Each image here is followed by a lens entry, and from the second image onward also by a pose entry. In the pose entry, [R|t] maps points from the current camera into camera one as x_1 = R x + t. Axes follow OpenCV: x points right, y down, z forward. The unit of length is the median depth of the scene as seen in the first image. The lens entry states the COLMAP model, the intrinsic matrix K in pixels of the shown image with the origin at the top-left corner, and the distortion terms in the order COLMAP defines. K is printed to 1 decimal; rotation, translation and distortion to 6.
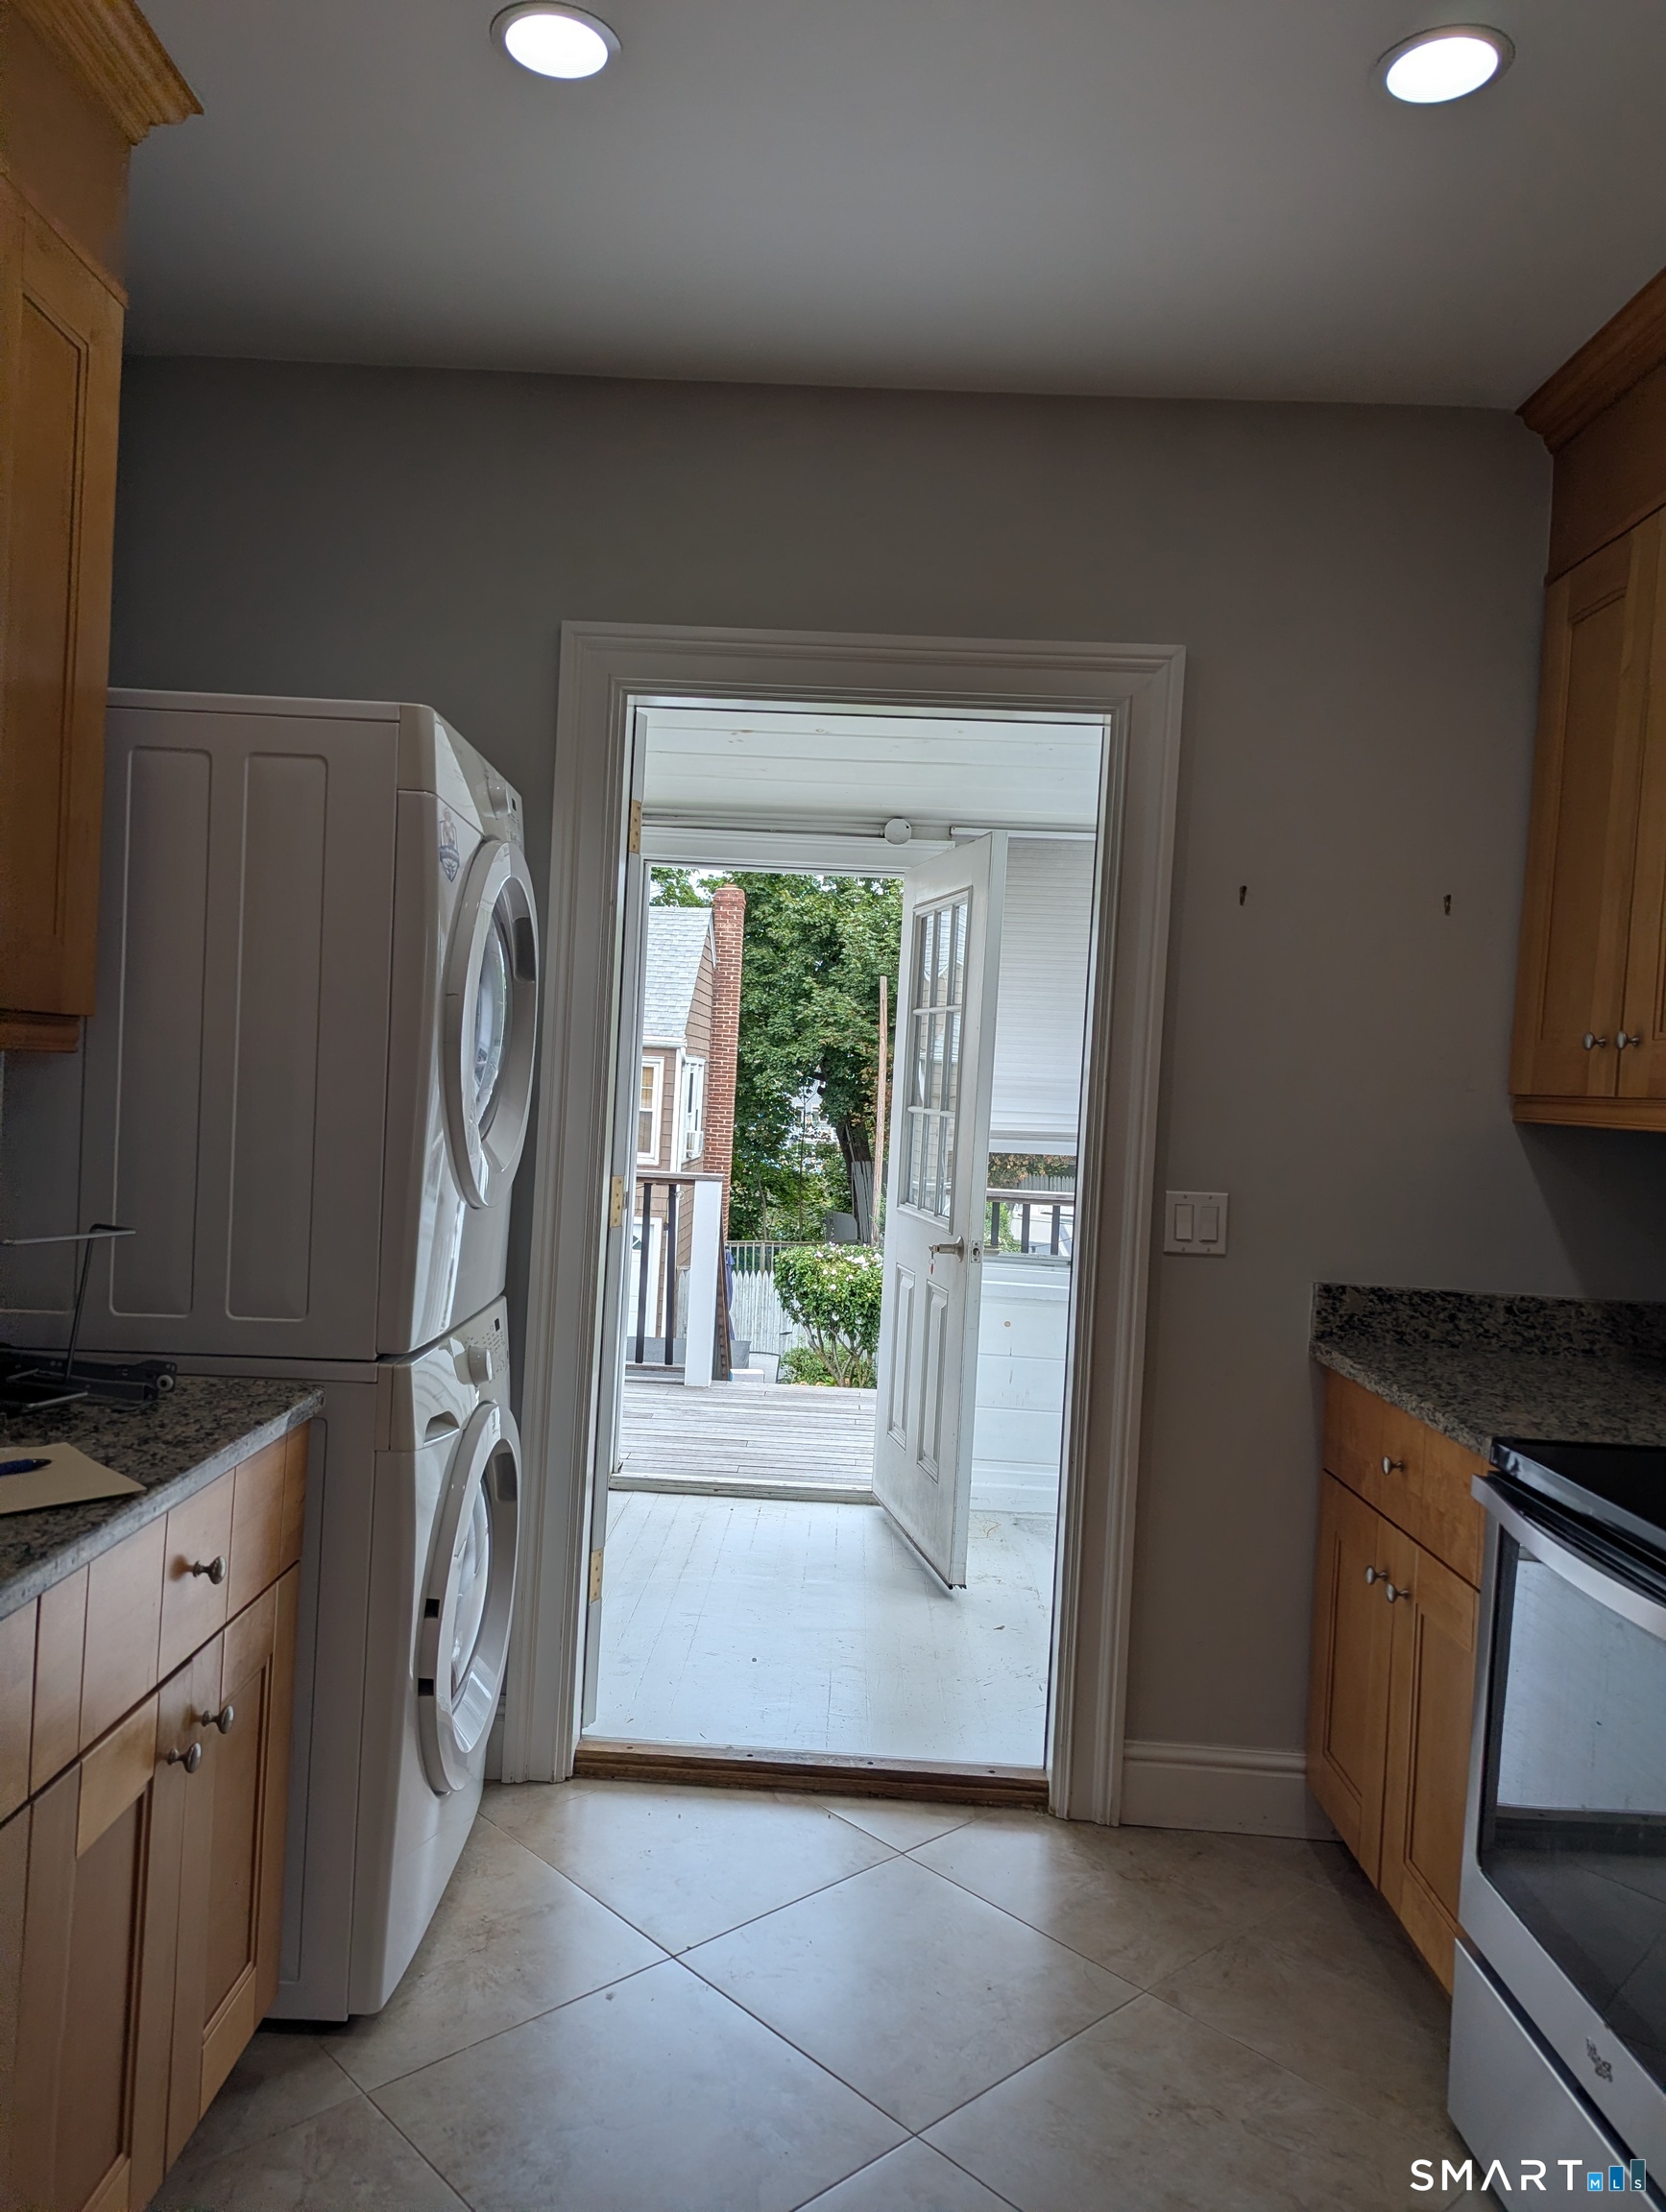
lens RADIAL K [[1556.8, 0, 820.3], [0, 1556.8, 1098.8], [0, 0, 1]] dist [0.058000, -0.052515]
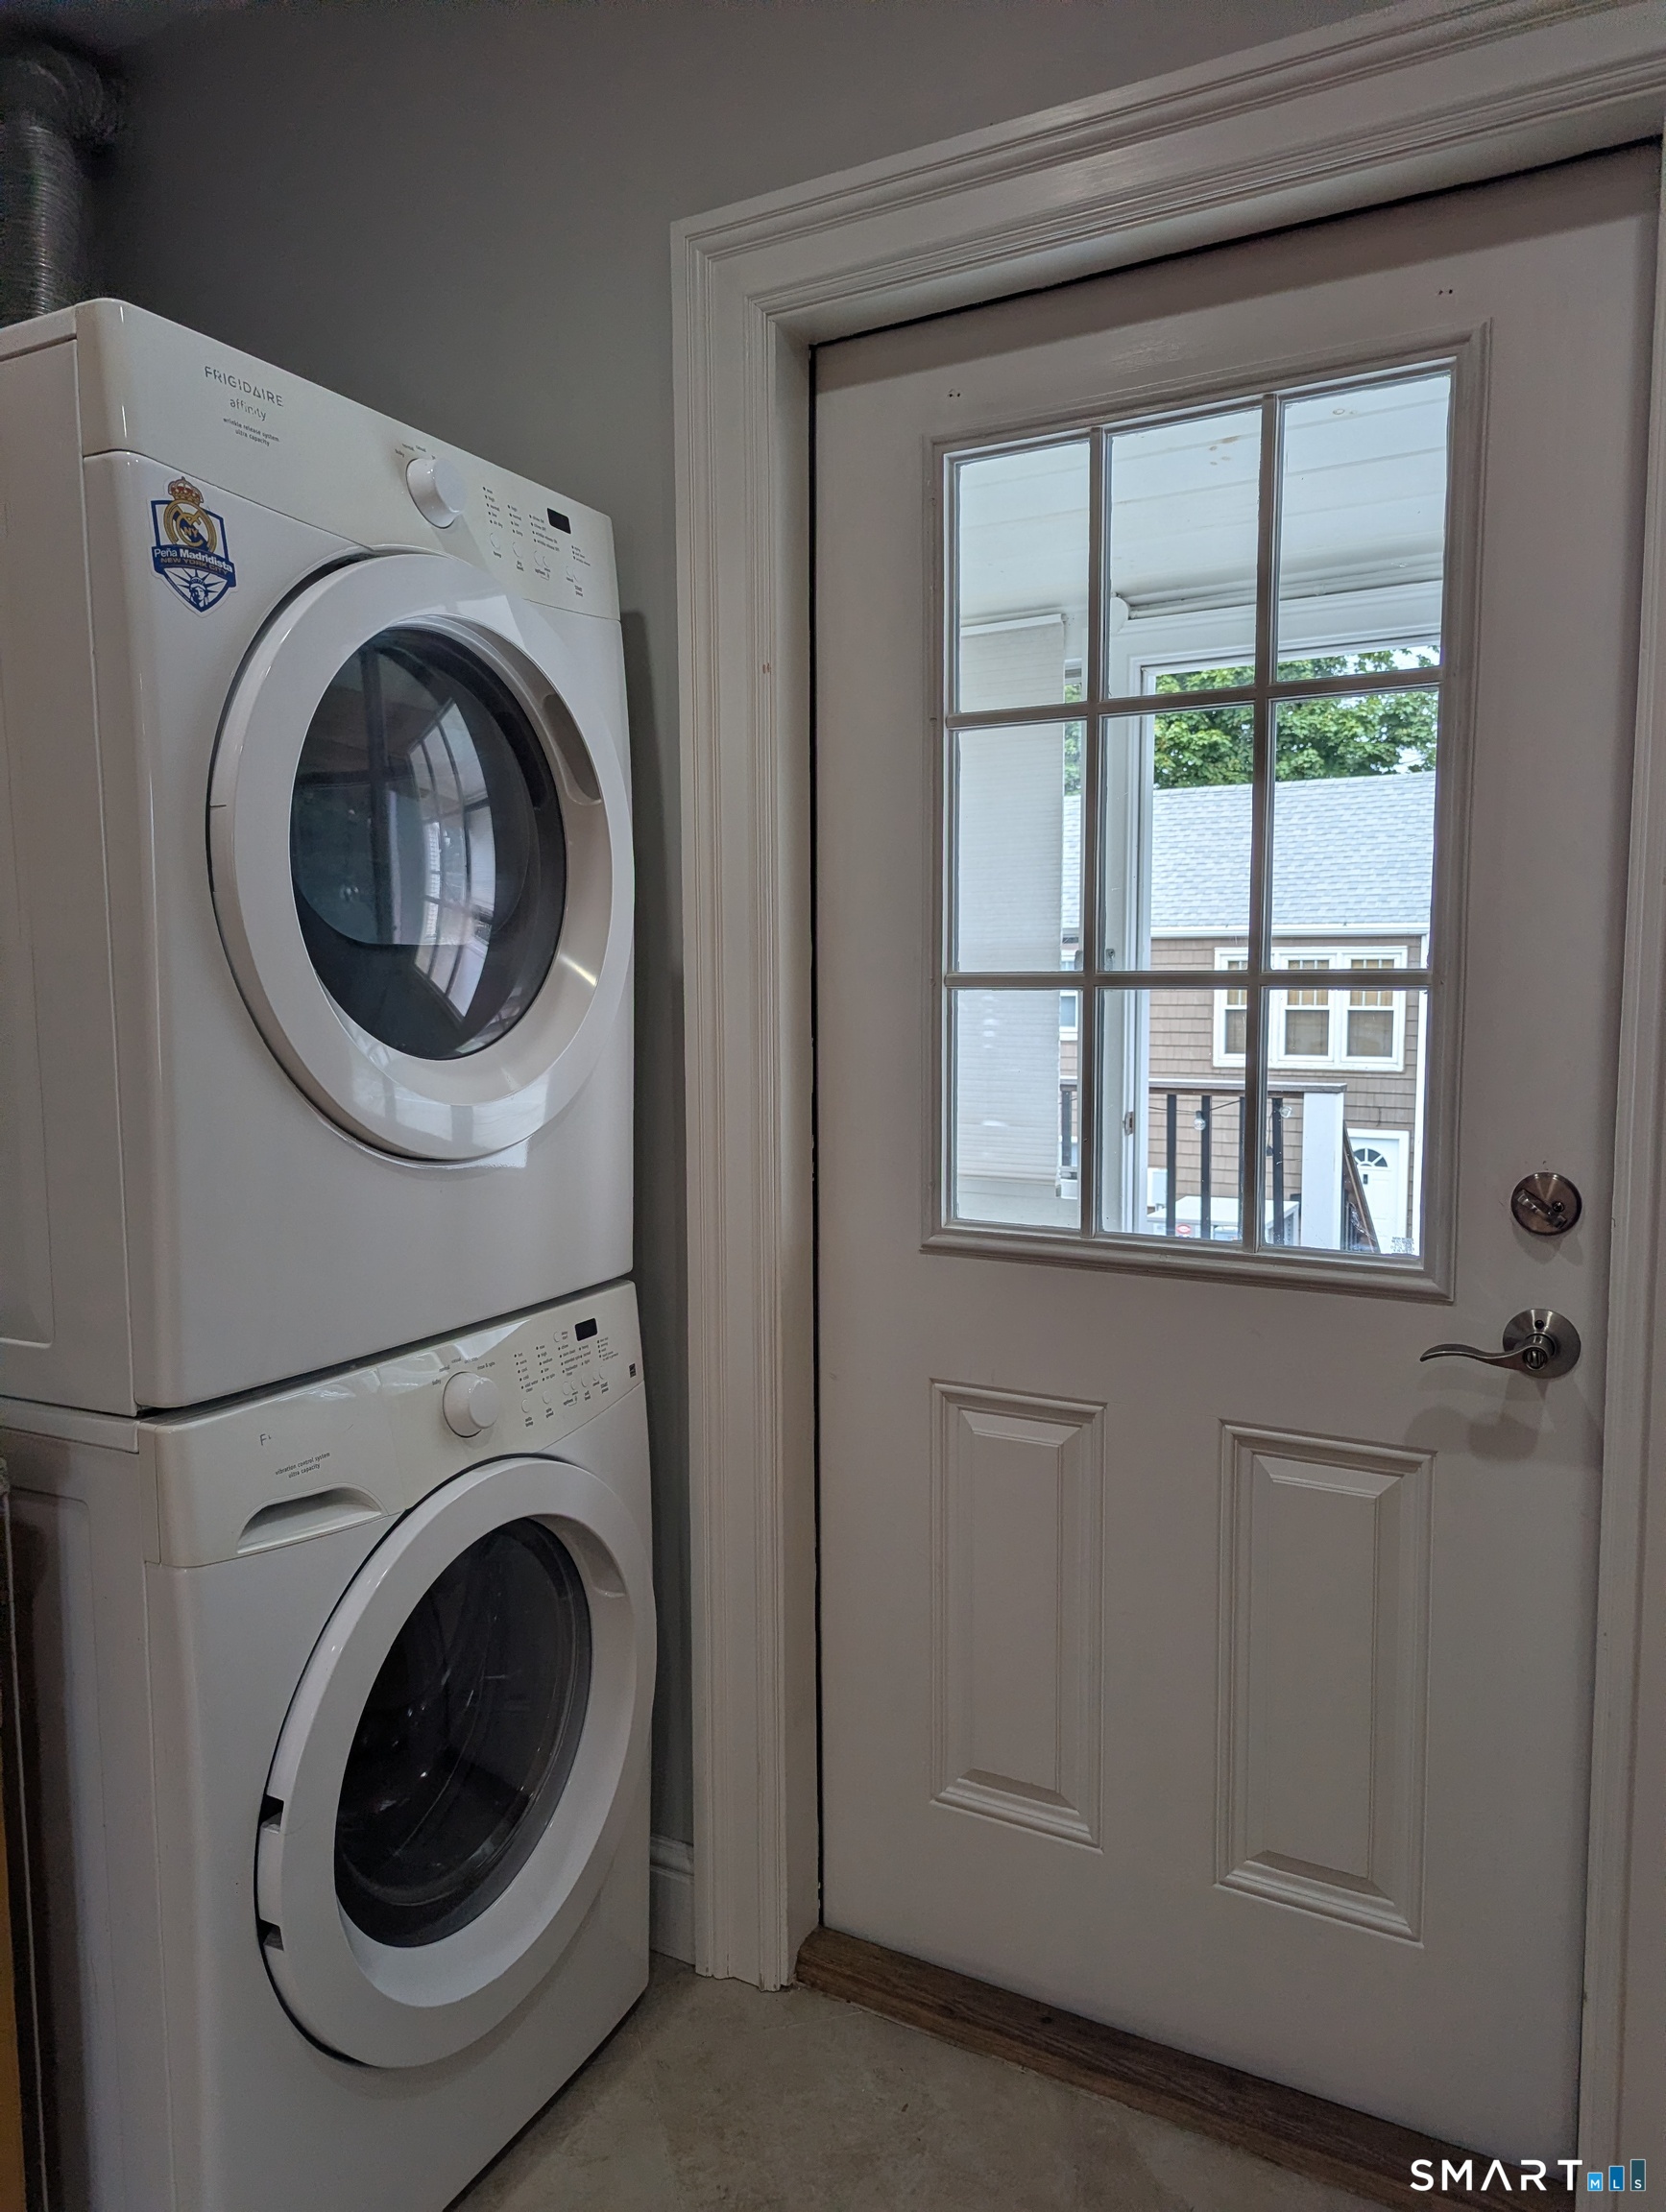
lens RADIAL K [[1556.8, 0, 820.3], [0, 1556.8, 1098.8], [0, 0, 1]] dist [0.058000, -0.052515]
pose [[0.879095, -0.013562, -0.476454, 0.191401], [0.041279, 0.998006, 0.047754, 0.018953], [0.474856, -0.061648, 0.877902, 0.459071]]
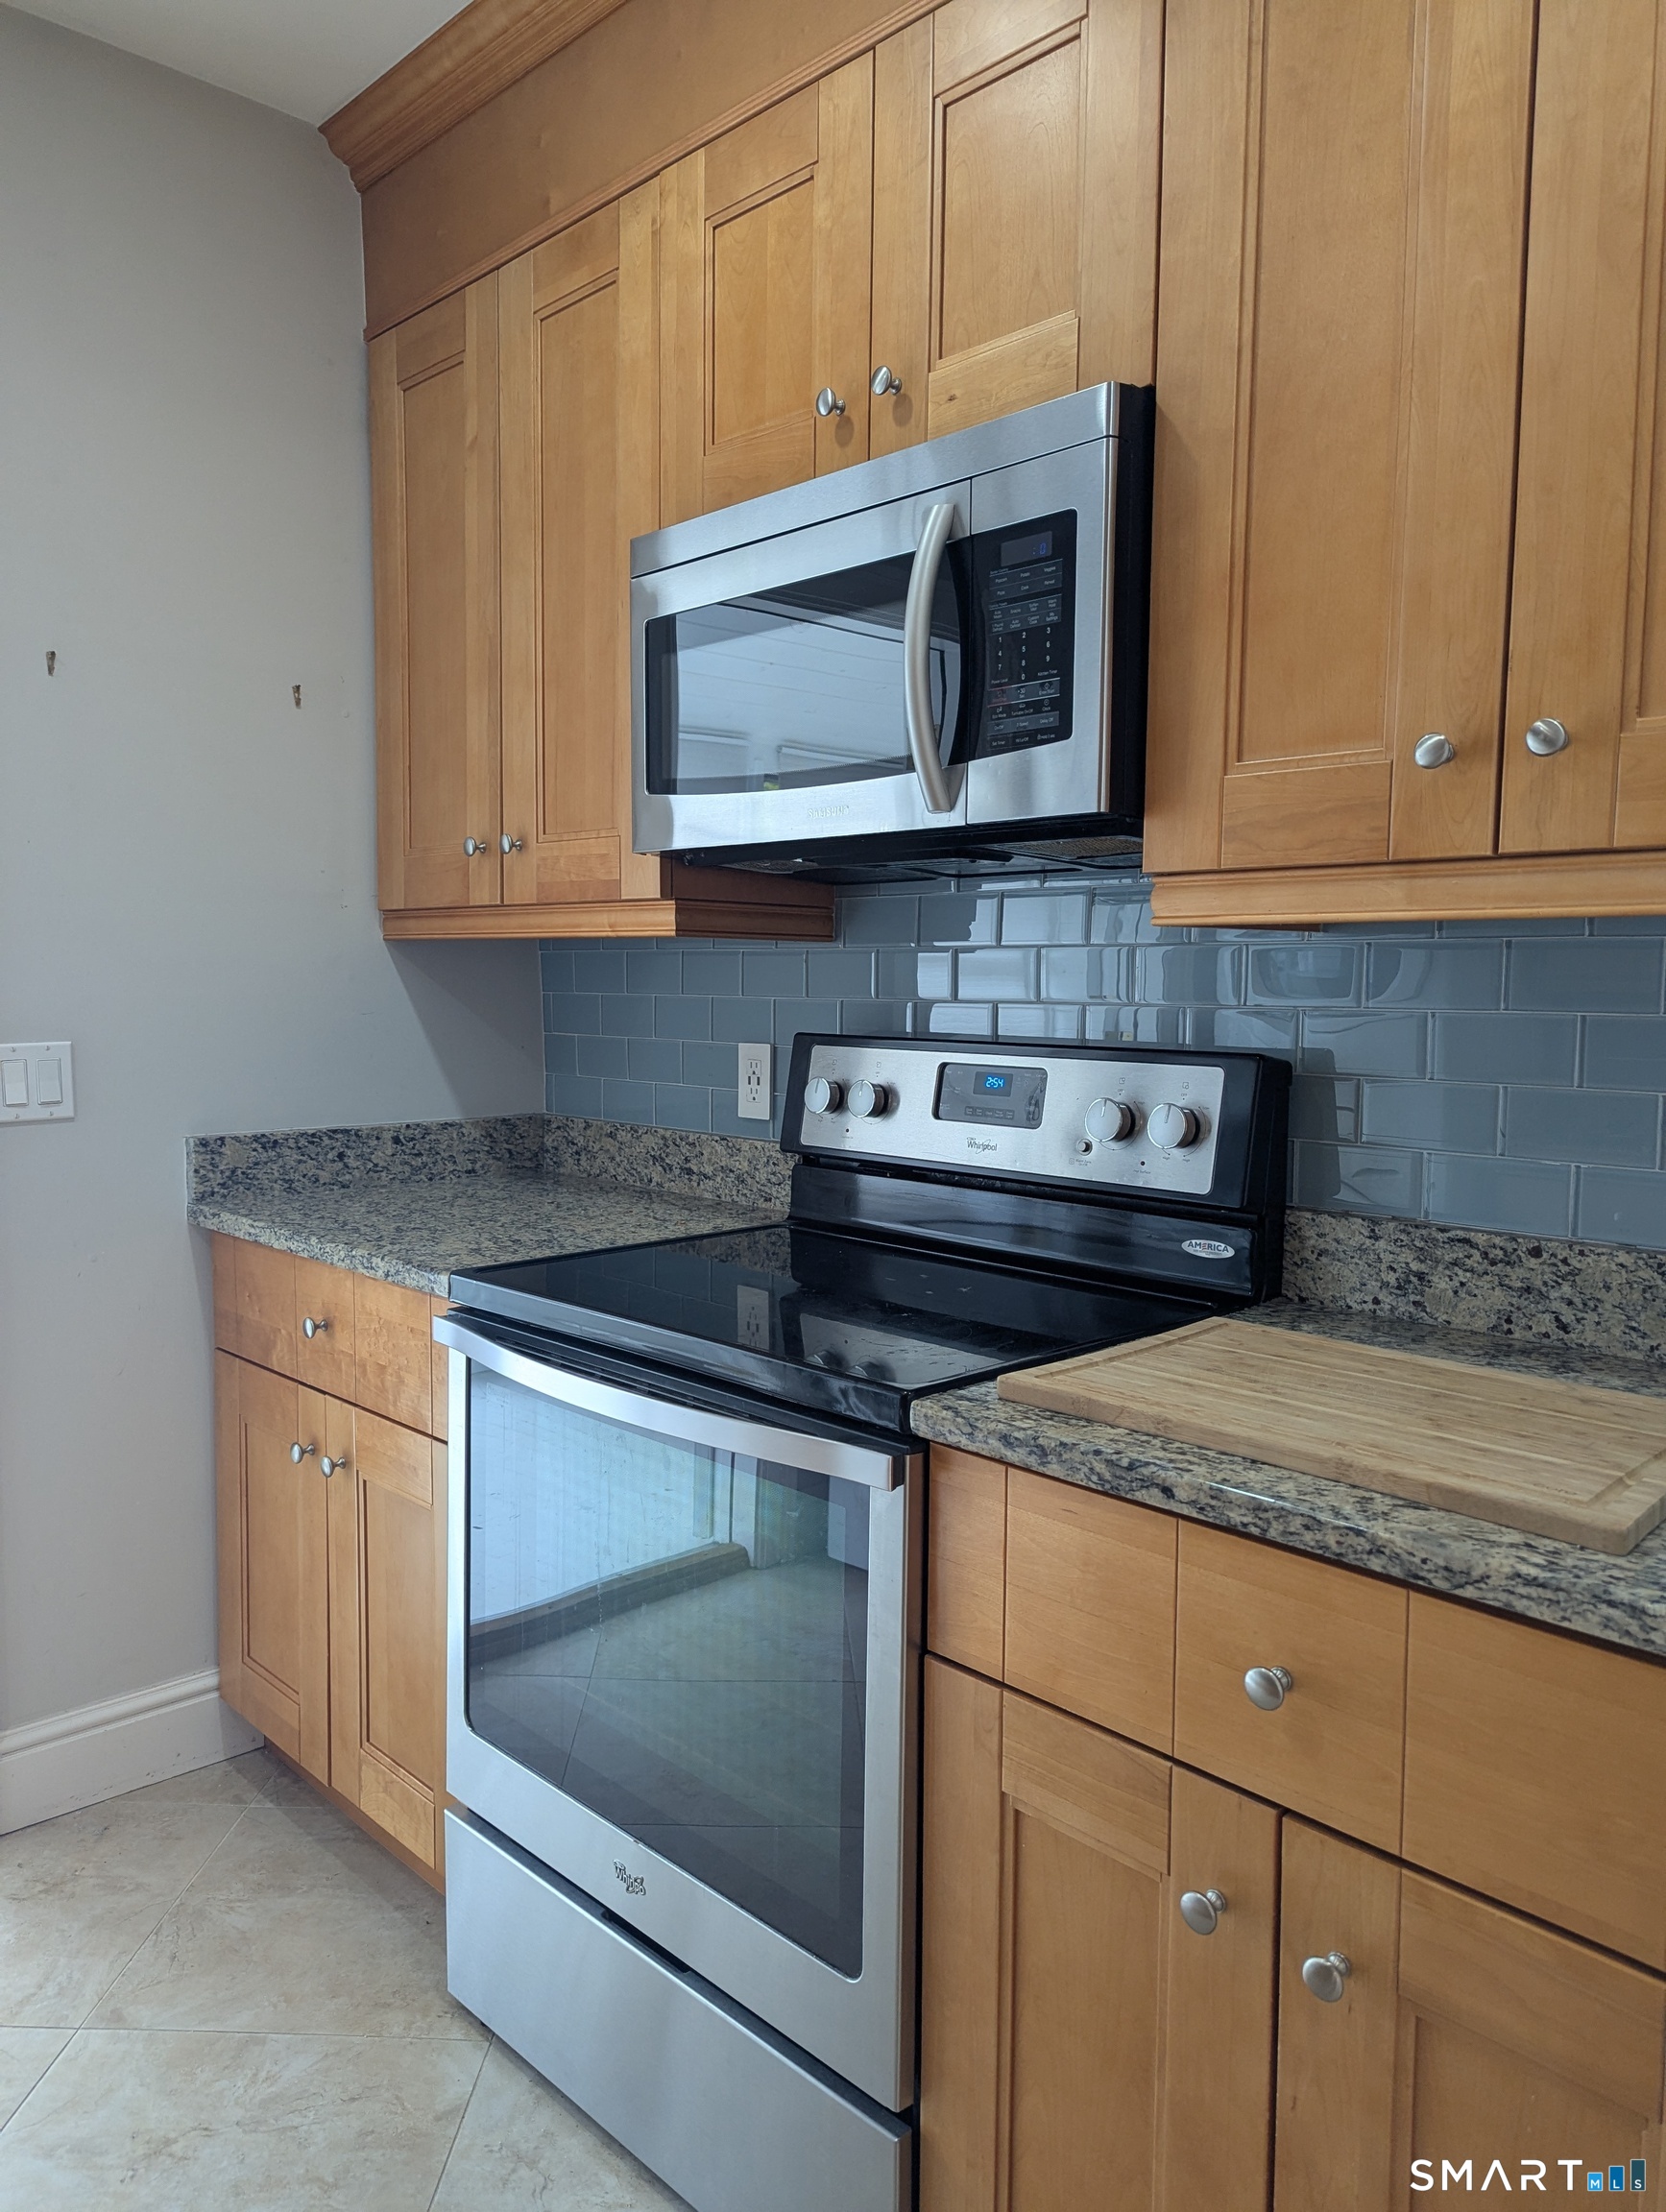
lens RADIAL K [[1556.8, 0, 820.3], [0, 1556.8, 1098.8], [0, 0, 1]] dist [0.058000, -0.052515]
pose [[0.716024, -0.106630, 0.689884, -0.025552], [0.044057, 0.993198, 0.107785, 0.020130], [-0.696684, -0.046783, 0.715851, 0.153962]]
